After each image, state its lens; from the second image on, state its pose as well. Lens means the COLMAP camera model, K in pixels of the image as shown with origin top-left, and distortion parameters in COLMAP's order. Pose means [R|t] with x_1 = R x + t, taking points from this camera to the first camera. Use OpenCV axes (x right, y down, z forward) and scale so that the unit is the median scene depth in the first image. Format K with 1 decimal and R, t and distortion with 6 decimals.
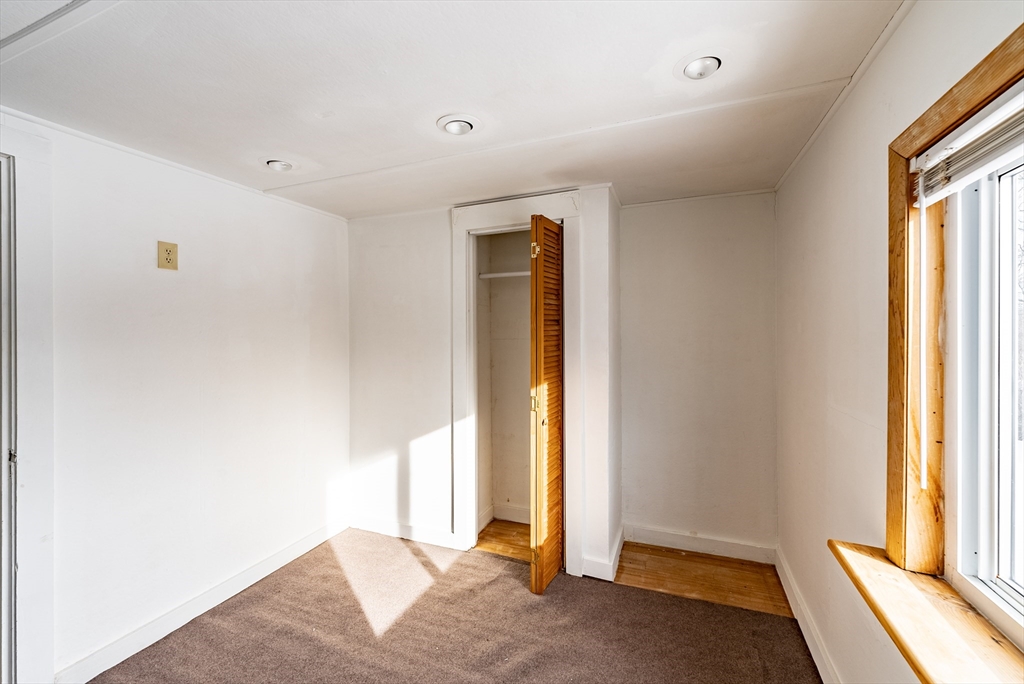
lens RADIAL K [[431.9, 0, 514.6], [0, 431.9, 336.5], [0, 0, 1]] dist [0.006697, -0.001290]
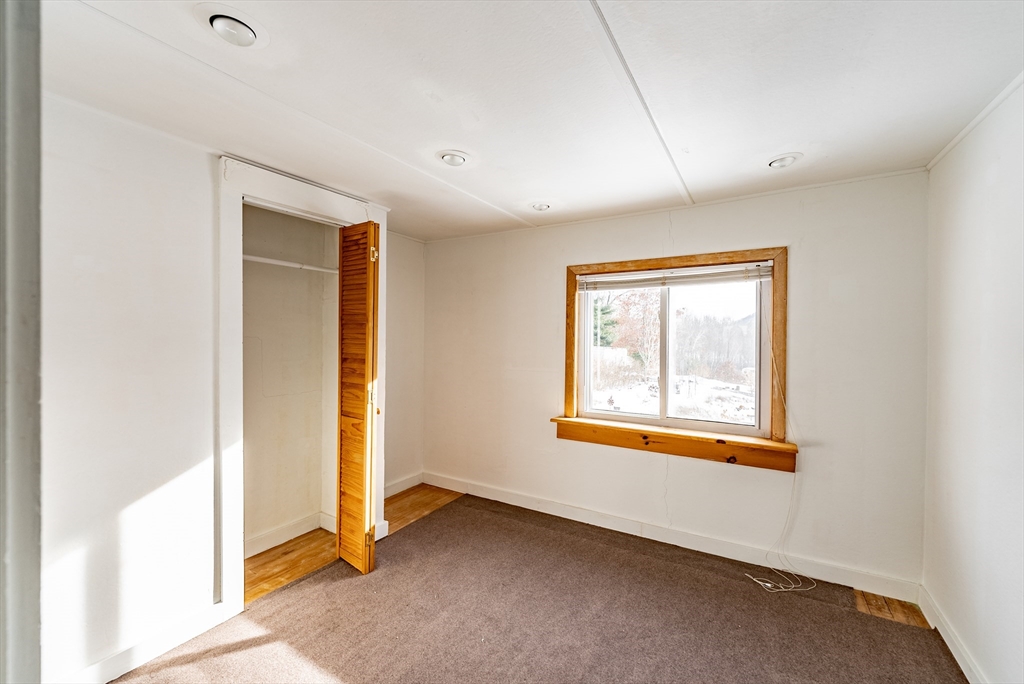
lens RADIAL K [[431.9, 0, 519.6], [0, 431.9, 344.7], [0, 0, 1]] dist [0.006697, -0.001290]
pose [[0.121956, -0.008699, 0.992497, -0.935528], [-0.001830, 0.999958, 0.008989, 0.015308], [-0.992534, -0.002912, 0.121935, 0.479808]]
